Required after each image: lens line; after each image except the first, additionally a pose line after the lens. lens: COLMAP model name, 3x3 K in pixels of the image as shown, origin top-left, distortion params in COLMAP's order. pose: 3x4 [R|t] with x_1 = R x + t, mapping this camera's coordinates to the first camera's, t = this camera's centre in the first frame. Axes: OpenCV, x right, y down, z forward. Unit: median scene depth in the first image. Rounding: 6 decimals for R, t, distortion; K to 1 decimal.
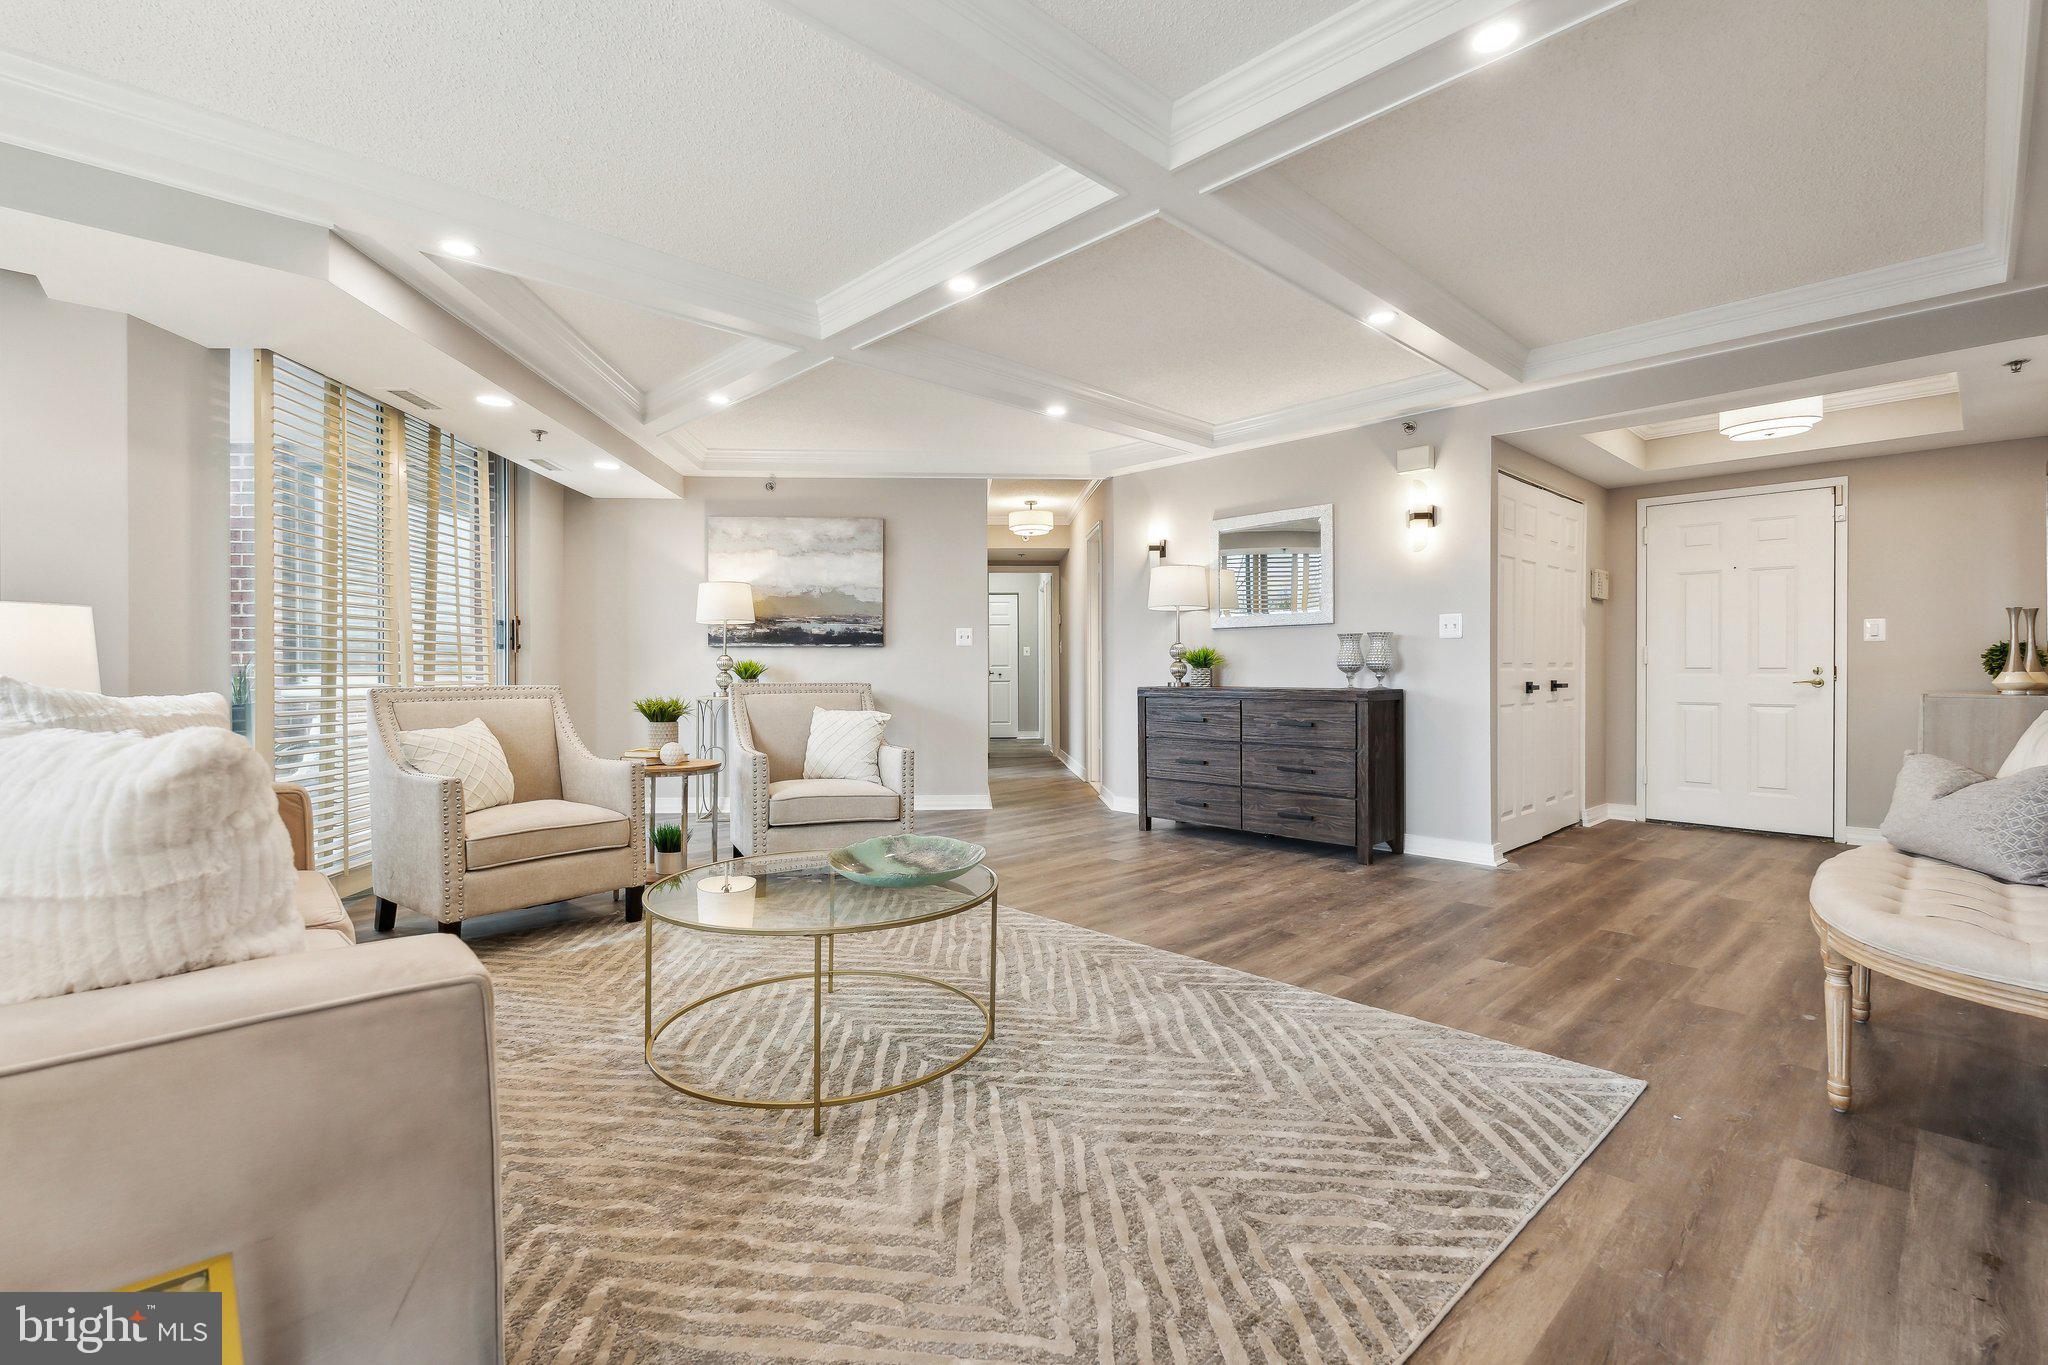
lens RADIAL K [[916.2, 0, 1017.0], [0, 916.2, 676.2], [0, 0, 1]] dist [-0.004085, -0.000555]
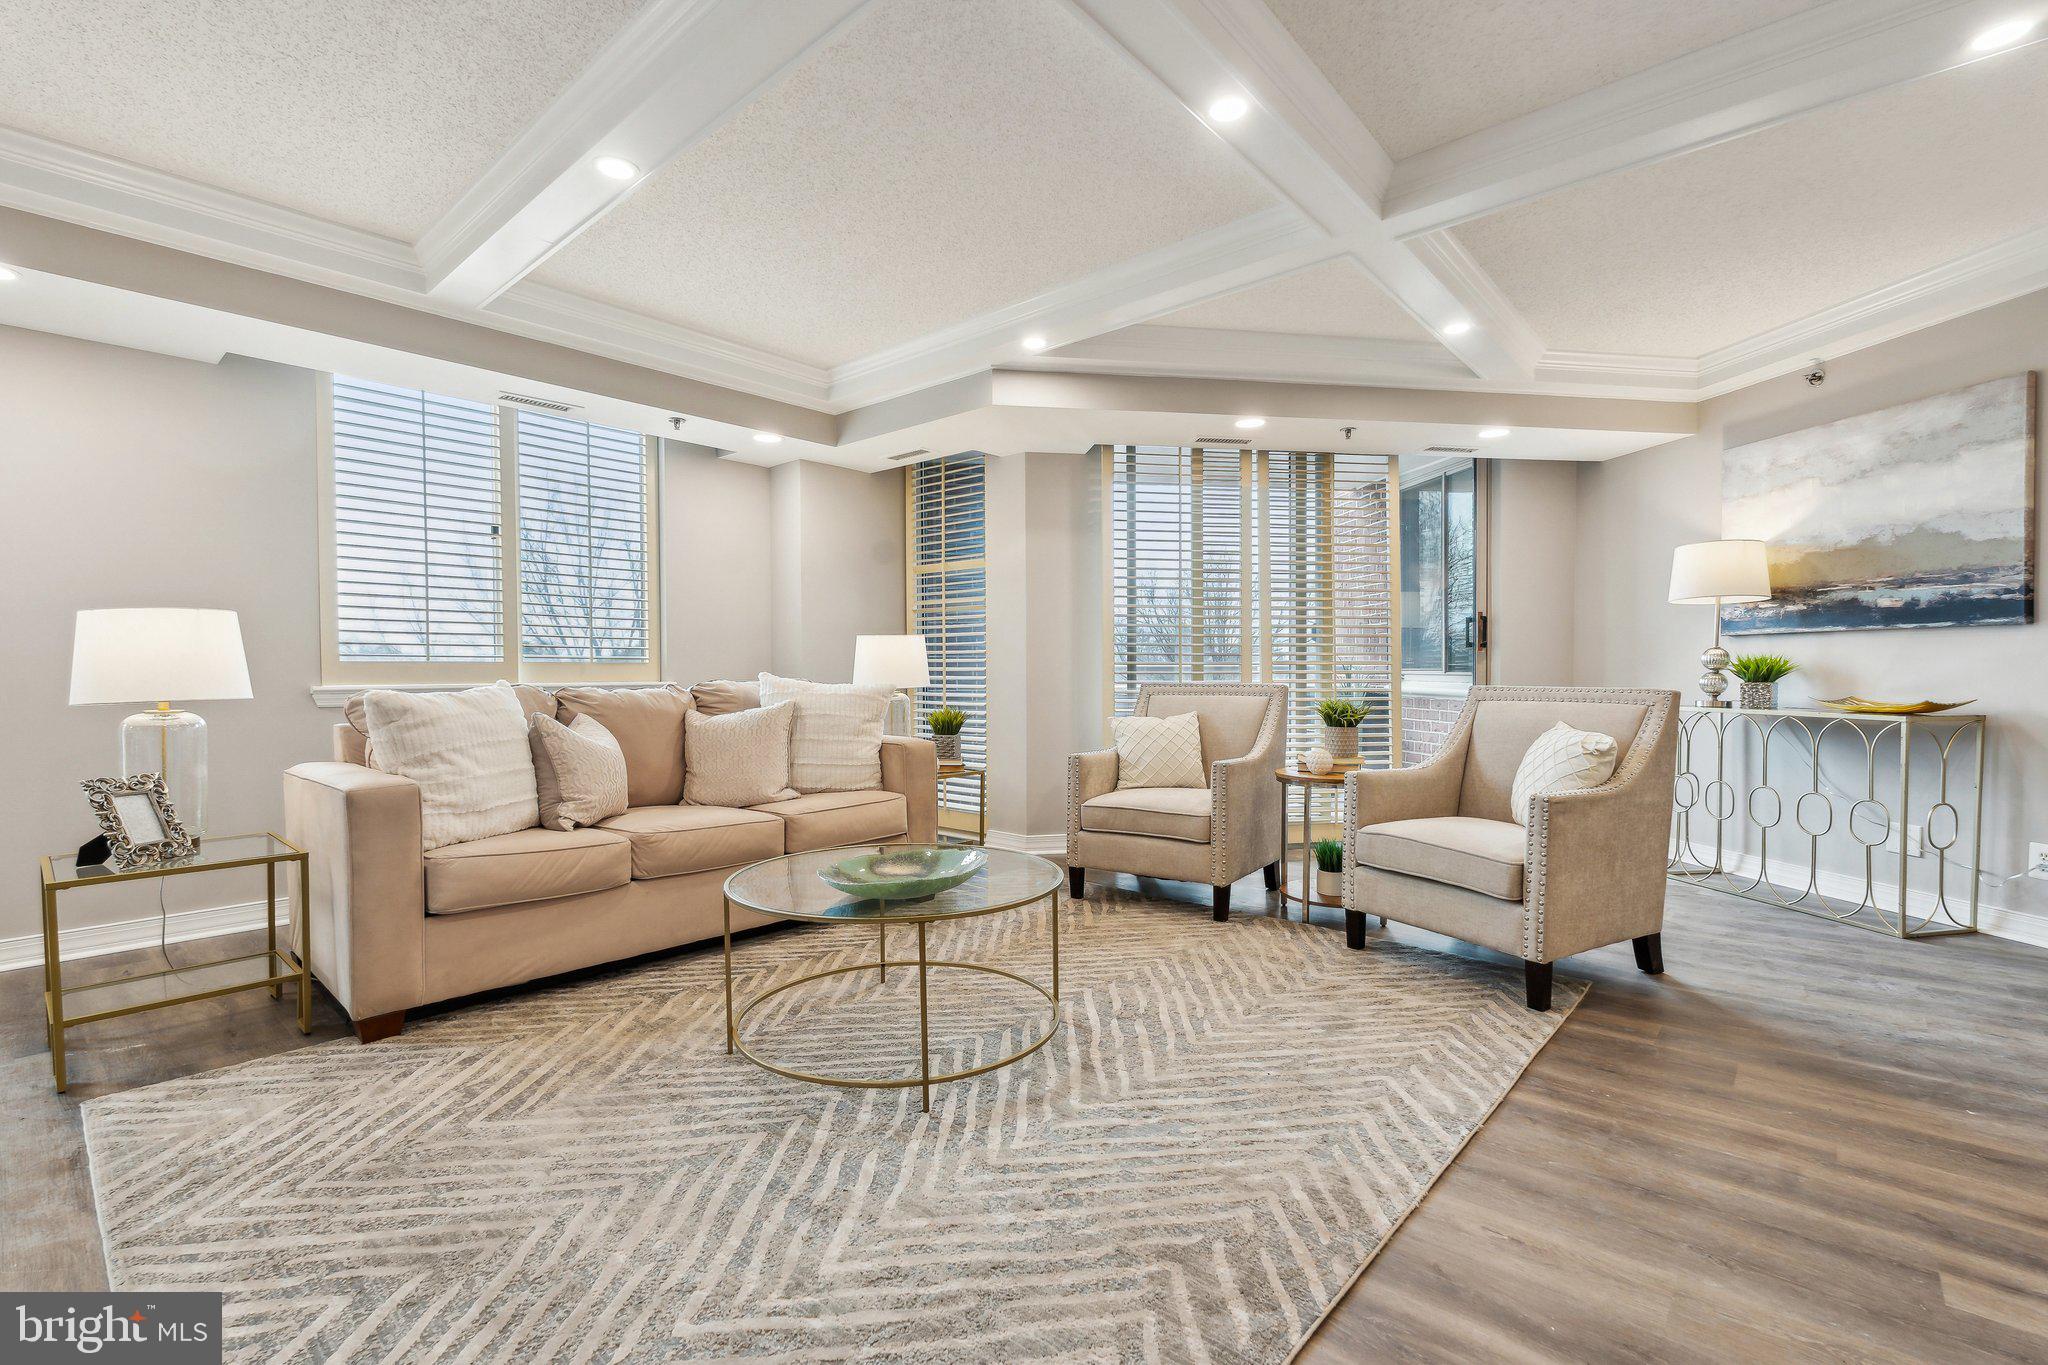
lens RADIAL K [[910.2, 0, 1024.4], [0, 910.2, 689.9], [0, 0, 1]] dist [-0.001323, -0.000024]
pose [[0.093317, 0.020823, -0.995419, 0.319536], [-0.006099, 0.999774, 0.020342, -0.001535], [0.995618, 0.004172, 0.093423, 0.408044]]
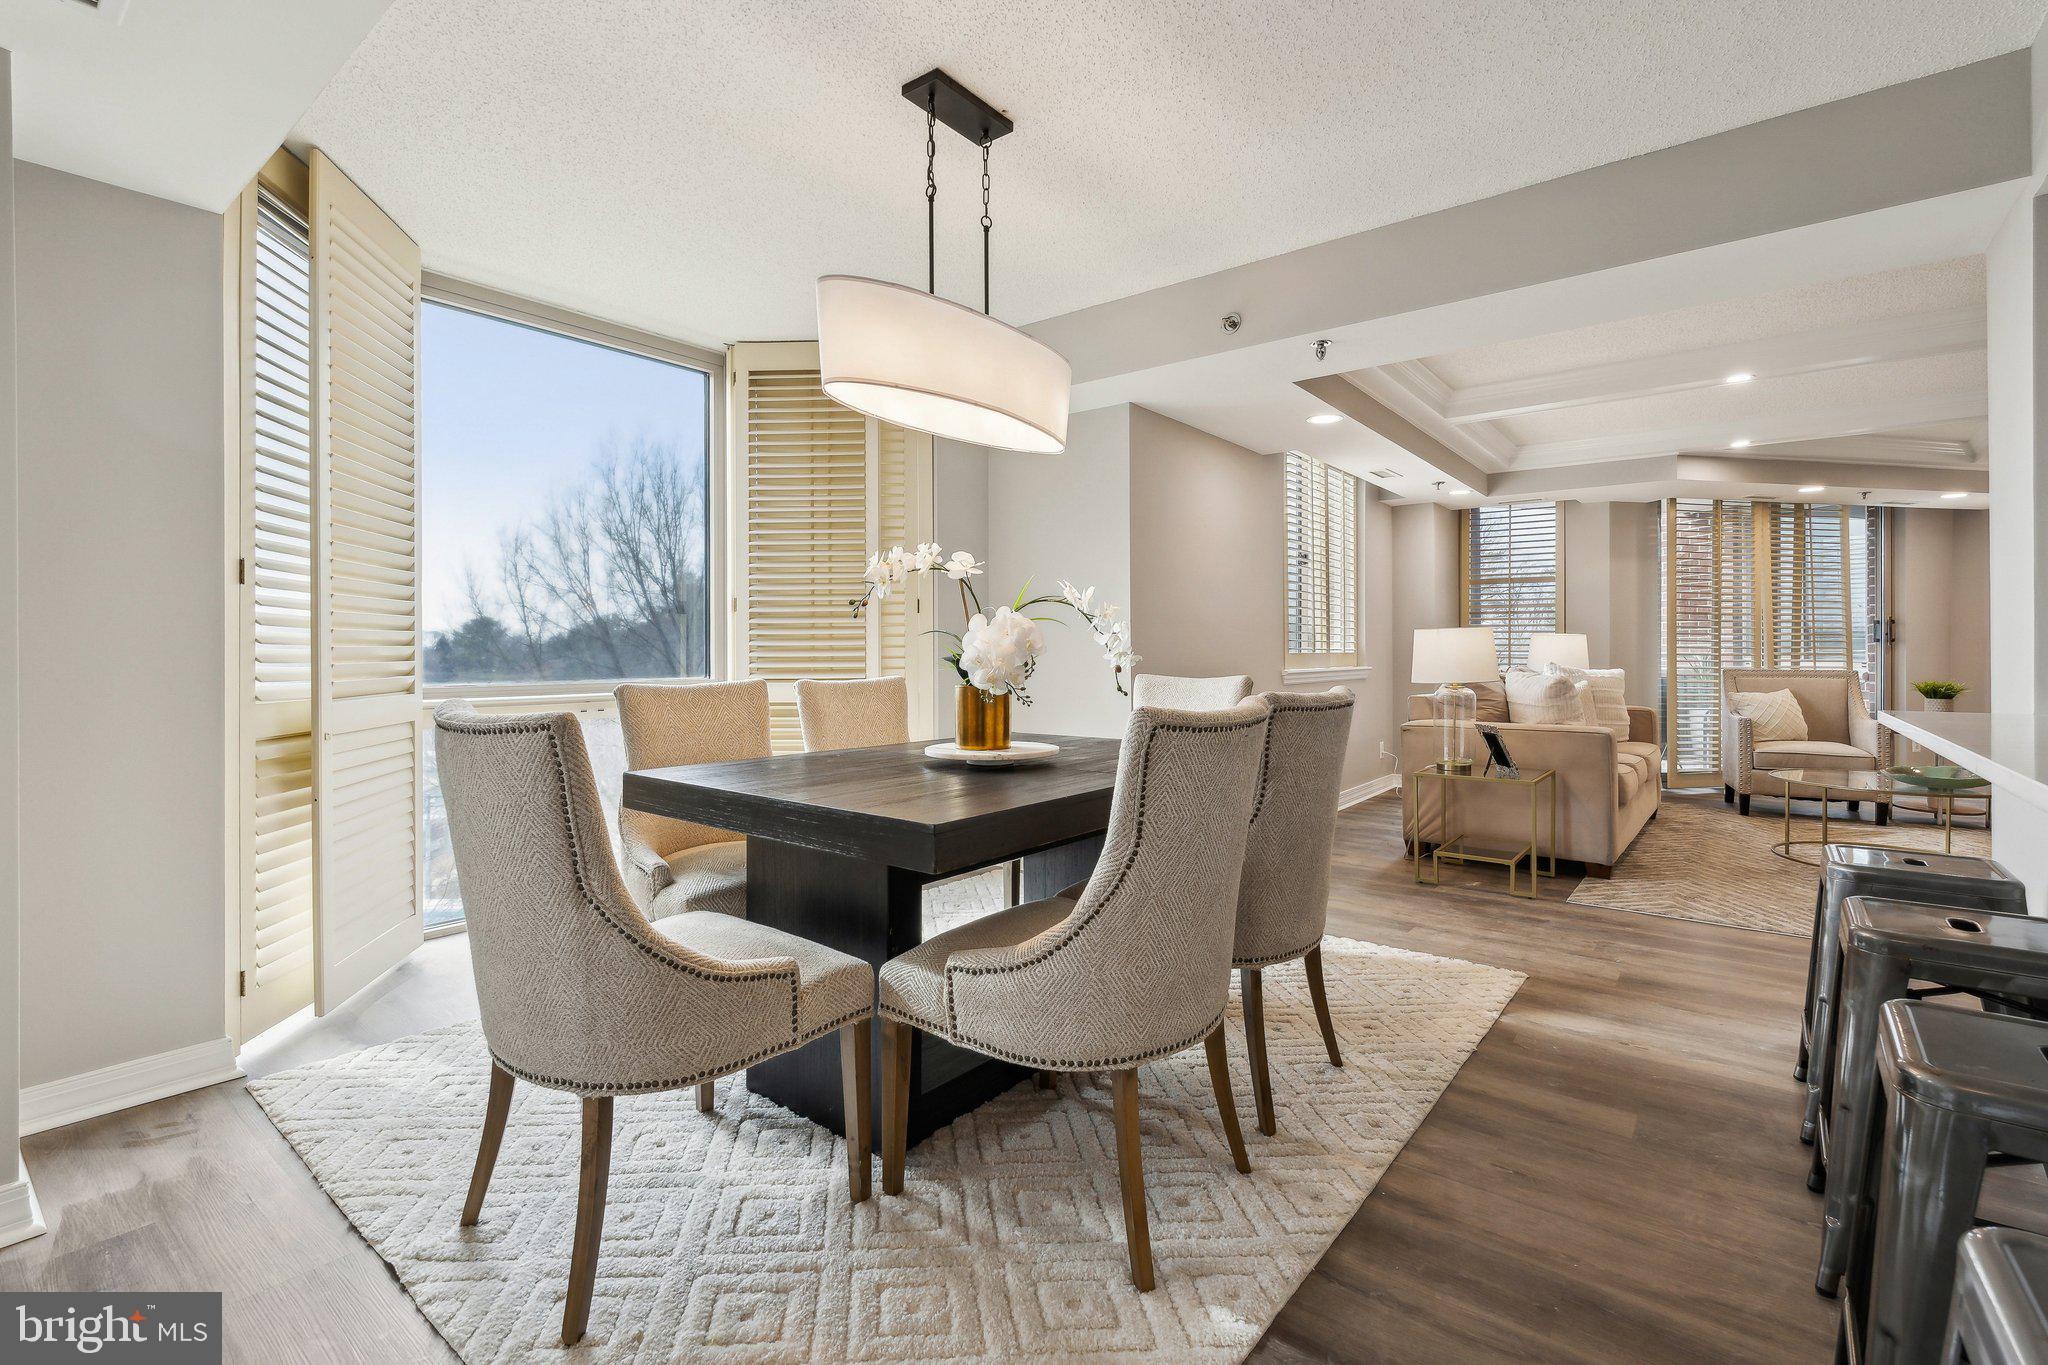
lens RADIAL K [[923.4, 0, 1021.4], [0, 923.4, 644.5], [0, 0, 1]] dist [-0.009589, -0.000255]
pose [[0.141195, -0.006211, -0.989962, 0.521034], [-0.008985, 0.999931, -0.007555, -0.005428], [0.989941, 0.009962, 0.141129, -0.371921]]
